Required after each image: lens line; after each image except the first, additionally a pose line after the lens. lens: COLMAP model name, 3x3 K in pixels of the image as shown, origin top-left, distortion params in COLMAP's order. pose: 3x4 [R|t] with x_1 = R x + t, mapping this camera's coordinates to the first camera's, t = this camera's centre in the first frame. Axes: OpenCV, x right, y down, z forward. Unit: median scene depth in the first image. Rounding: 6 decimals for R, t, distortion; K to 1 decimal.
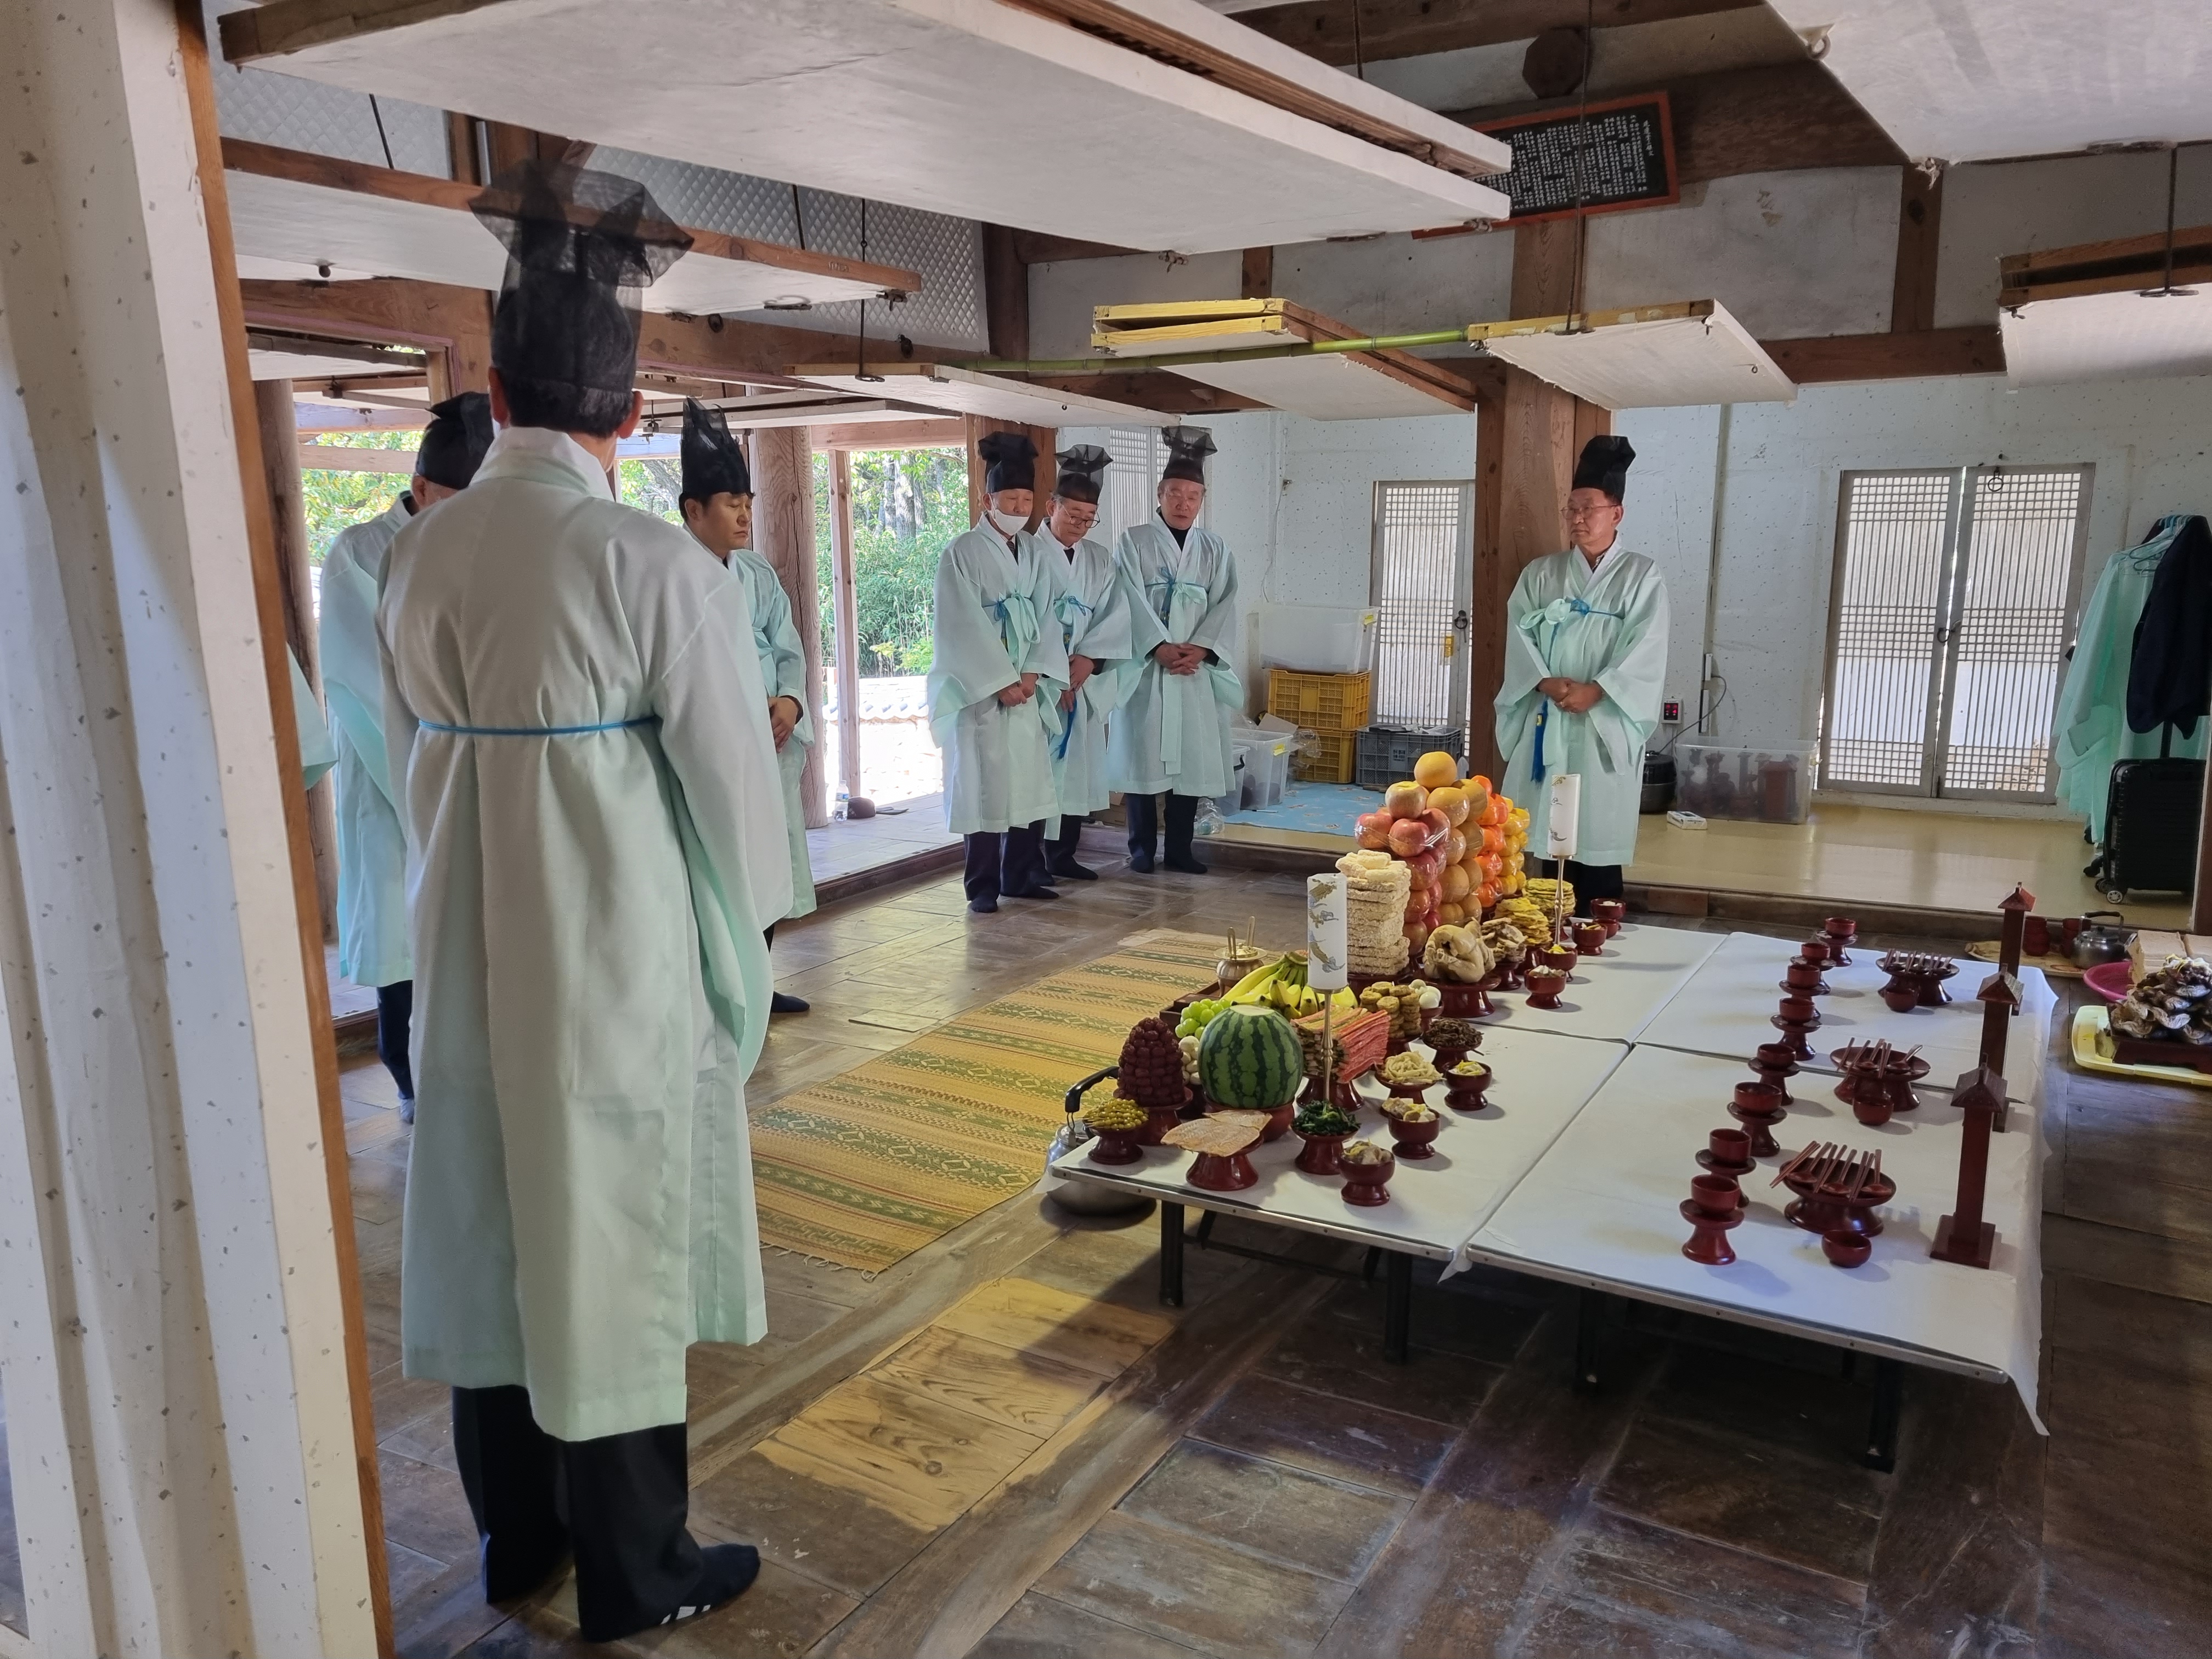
lens RADIAL K [[1674.9, 0, 1088.2], [0, 1674.9, 846.3], [0, 0, 1]] dist [0.055628, -0.041215]
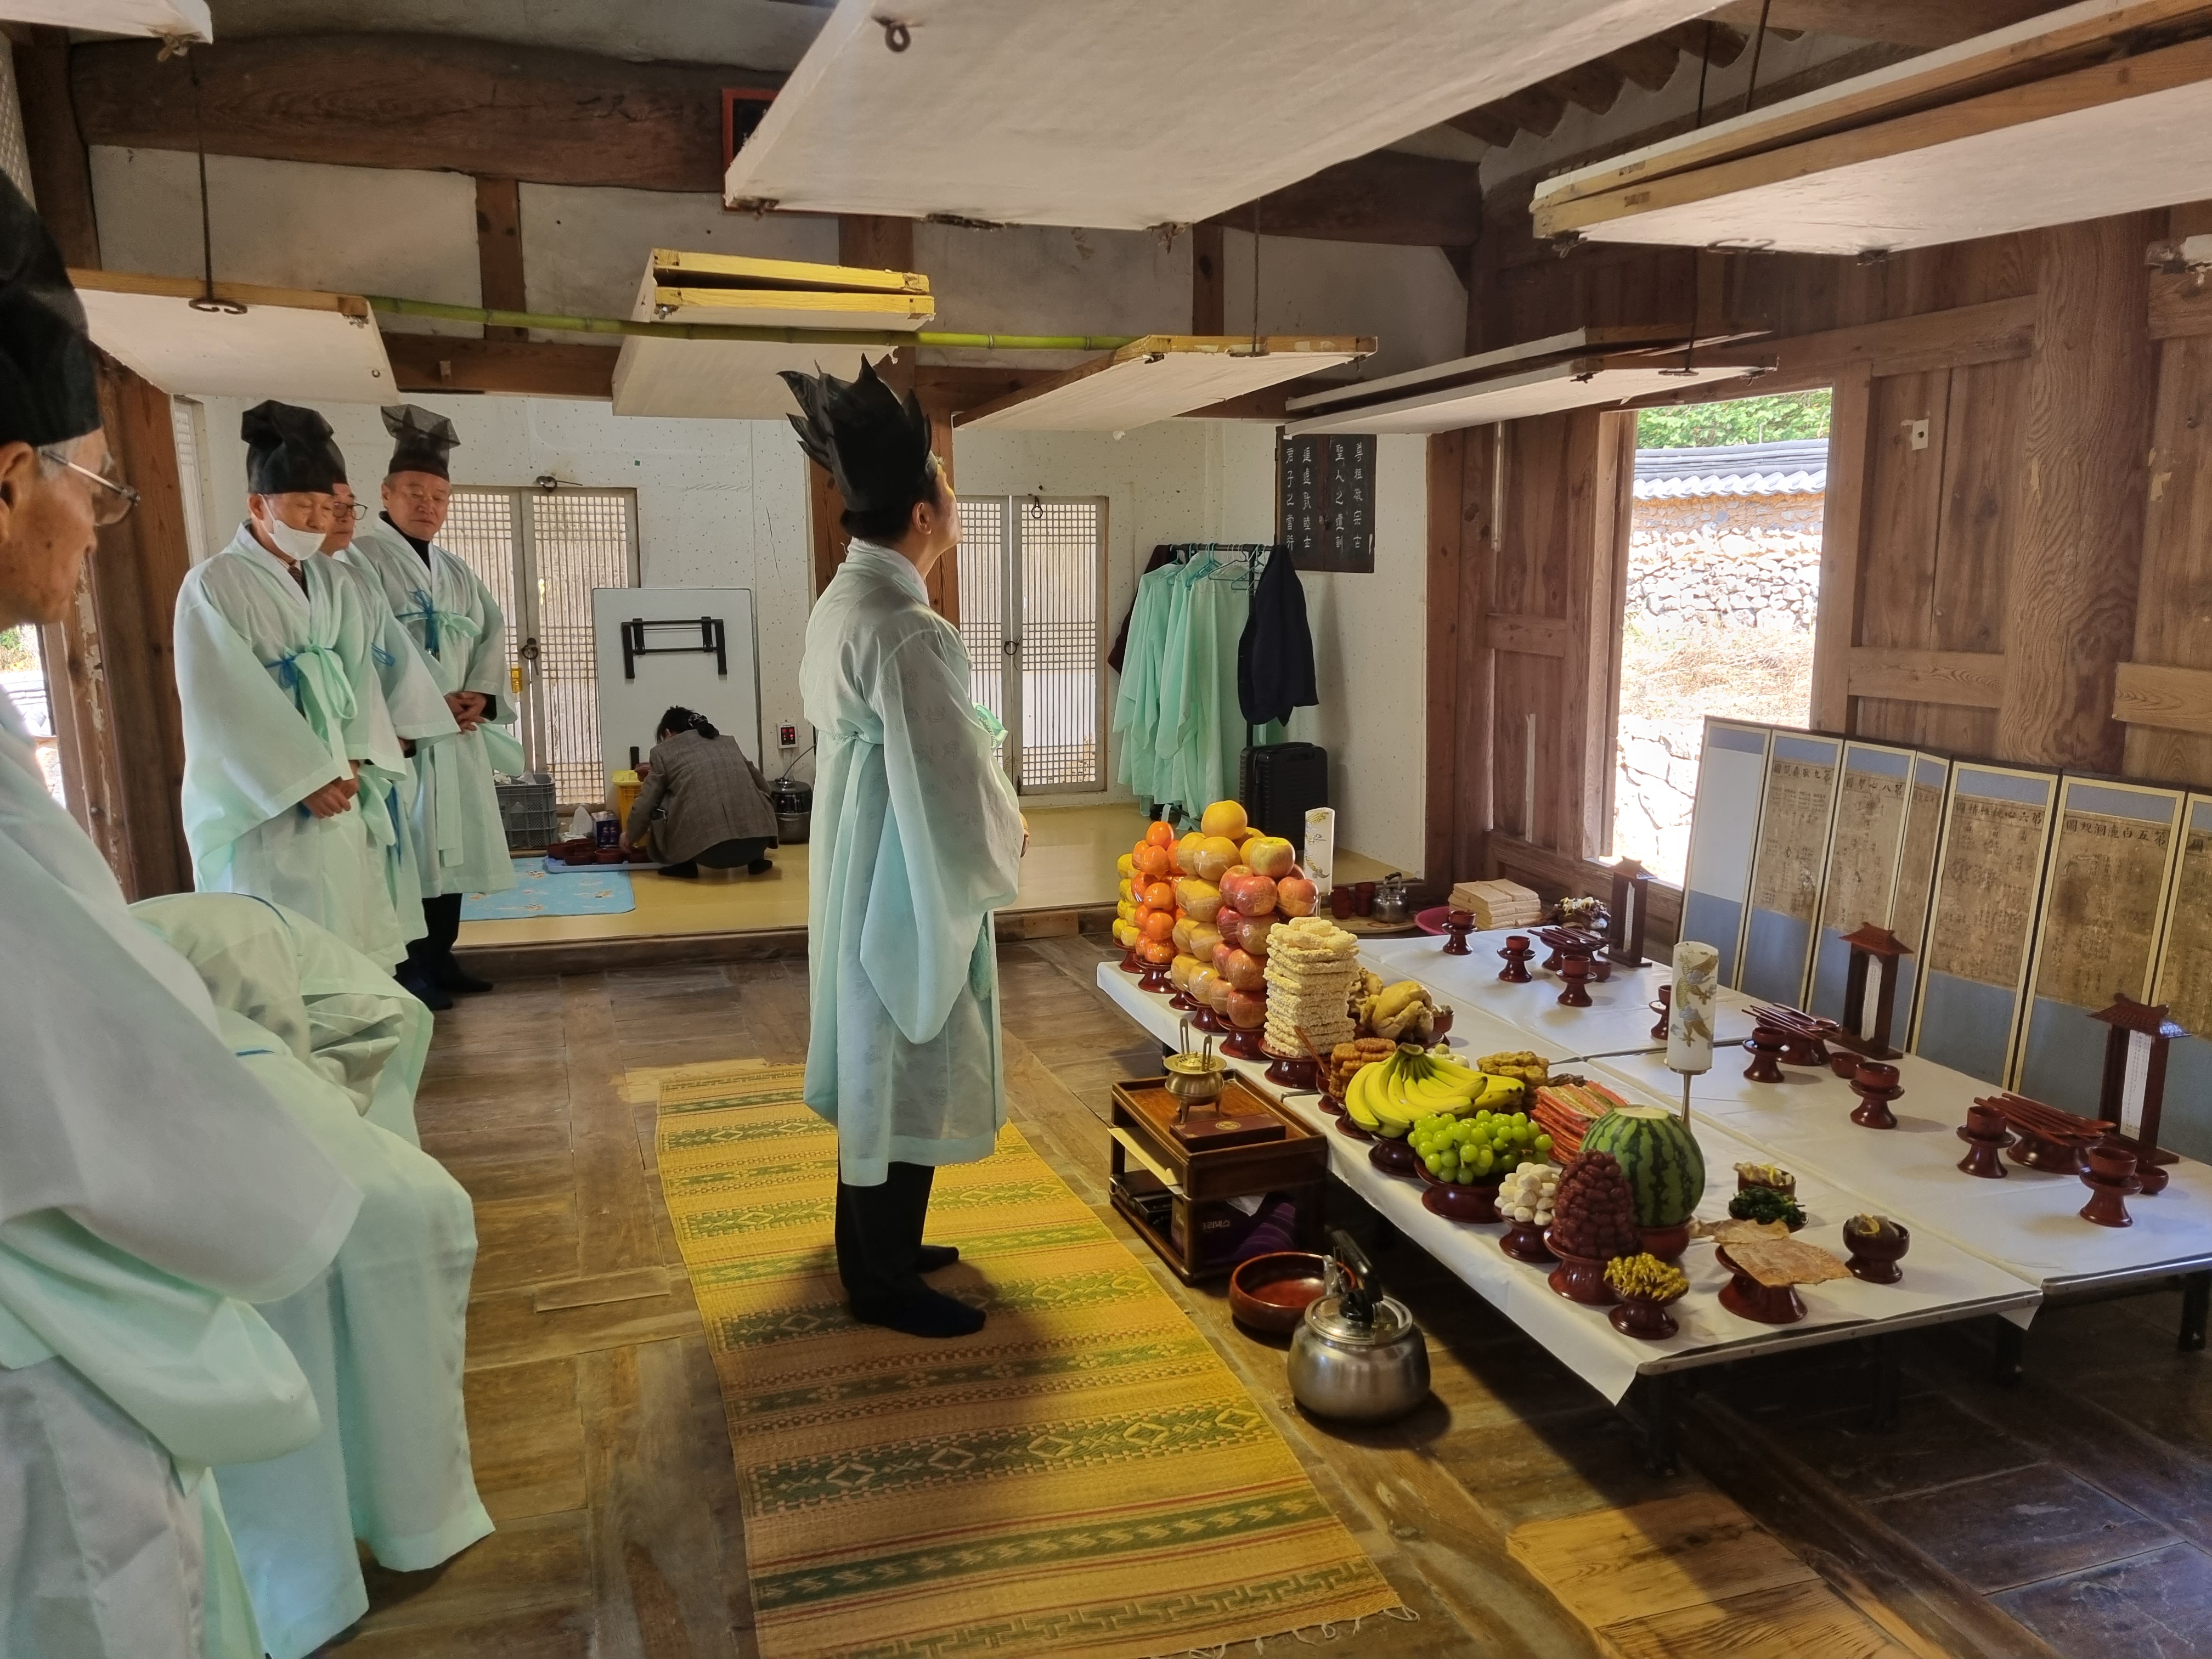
lens RADIAL K [[1674.9, 0, 1100.2], [0, 1674.9, 862.1], [0, 0, 1]] dist [0.055628, -0.041215]
pose [[0.648772, -0.137258, 0.748502, -0.394041], [0.133170, 0.988899, 0.065915, -0.069962], [-0.749240, 0.056914, 0.659849, 0.335163]]
